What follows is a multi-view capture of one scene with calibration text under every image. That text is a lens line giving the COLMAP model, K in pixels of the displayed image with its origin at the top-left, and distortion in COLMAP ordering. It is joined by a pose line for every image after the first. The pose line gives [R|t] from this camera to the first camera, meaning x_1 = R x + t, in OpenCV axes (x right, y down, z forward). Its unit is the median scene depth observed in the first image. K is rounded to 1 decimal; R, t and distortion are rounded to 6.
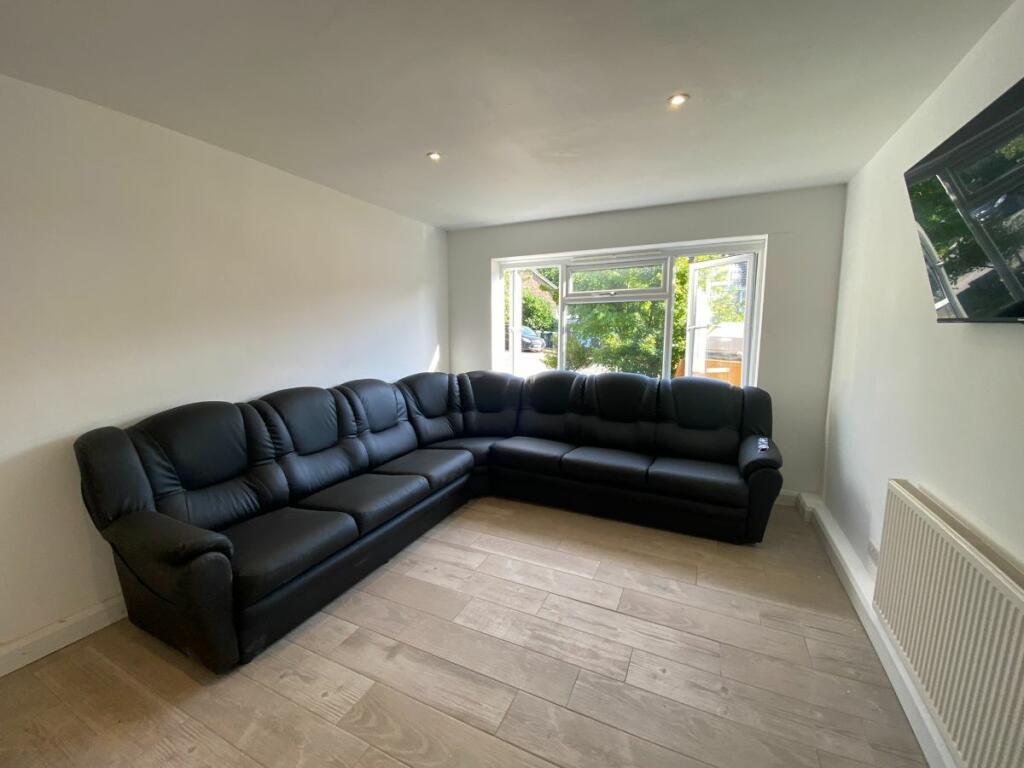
lens RADIAL K [[414.6, 0, 510.6], [0, 414.6, 378.3], [0, 0, 1]] dist [0.021949, -0.022063]
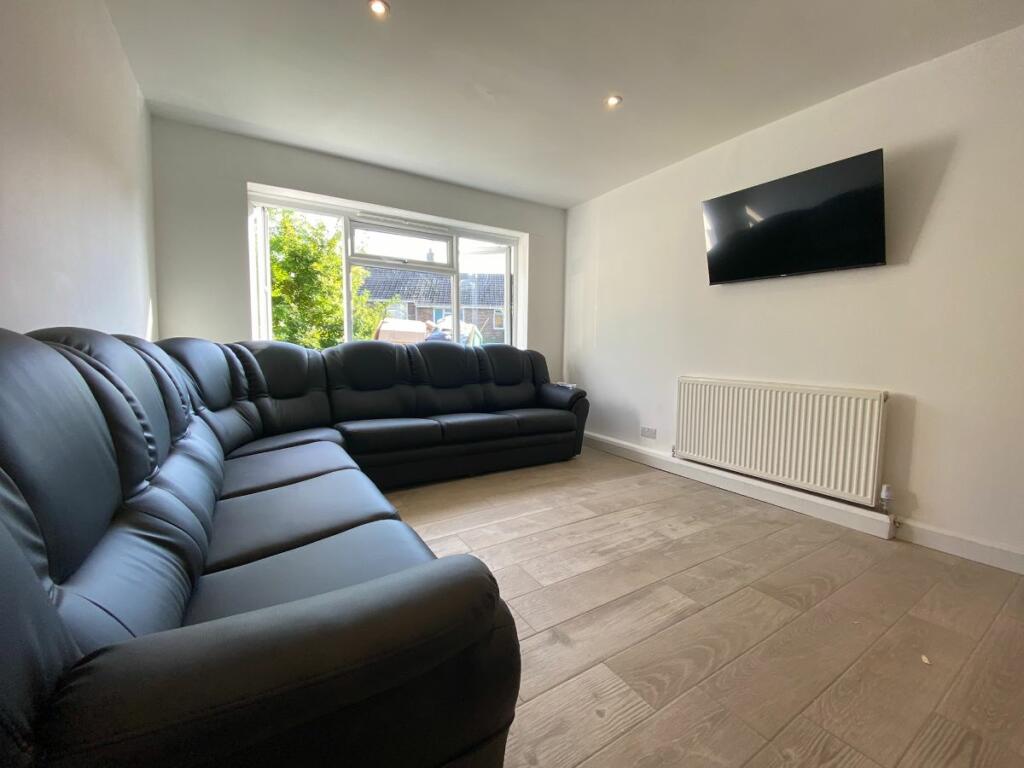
lens RADIAL K [[414.6, 0, 510.6], [0, 414.6, 378.3], [0, 0, 1]] dist [0.021949, -0.022063]
pose [[0.551418, -0.060809, 0.832010, -0.819897], [0.087438, 0.996059, 0.014848, 0.138336], [-0.829634, 0.064562, 0.554562, 0.537126]]
